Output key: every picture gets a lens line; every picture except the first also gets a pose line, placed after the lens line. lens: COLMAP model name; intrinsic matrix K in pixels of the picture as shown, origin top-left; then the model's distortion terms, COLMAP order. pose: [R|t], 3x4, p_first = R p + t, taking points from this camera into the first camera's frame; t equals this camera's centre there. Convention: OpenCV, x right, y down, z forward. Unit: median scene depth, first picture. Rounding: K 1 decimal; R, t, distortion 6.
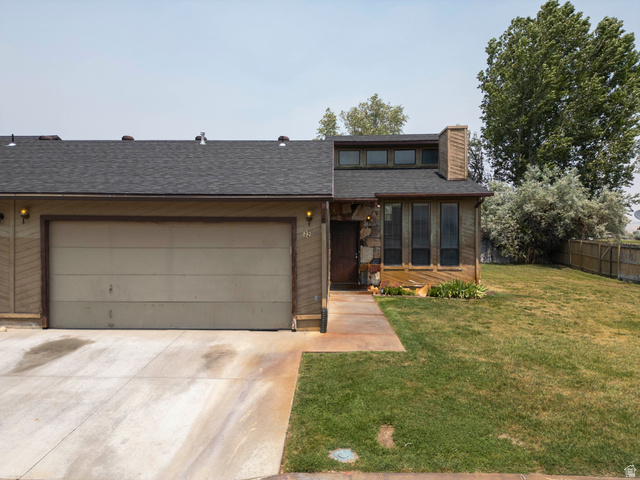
lens RADIAL K [[448.3, 0, 320.4], [0, 448.3, 241.1], [0, 0, 1]] dist [0.064495, -0.055289]
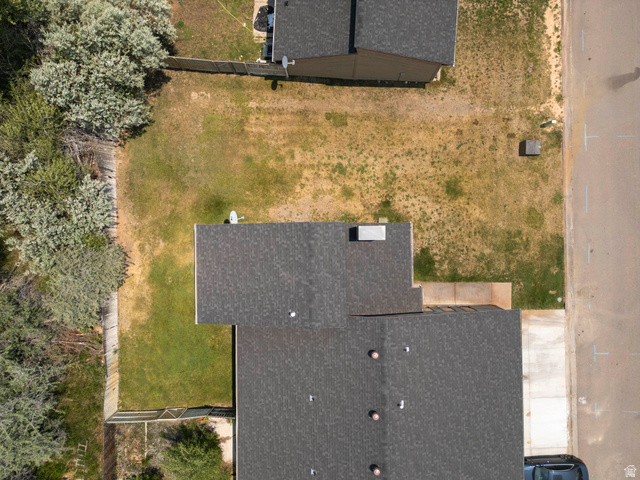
lens RADIAL K [[448.3, 0, 320.8], [0, 448.3, 243.7], [0, 0, 1]] dist [0.064495, -0.055289]
pose [[-0.043999, -0.999028, -0.002850, 0.491018], [0.023192, -0.003873, 0.999724, -2.930713], [-0.998762, 0.043920, 0.023340, 2.048393]]
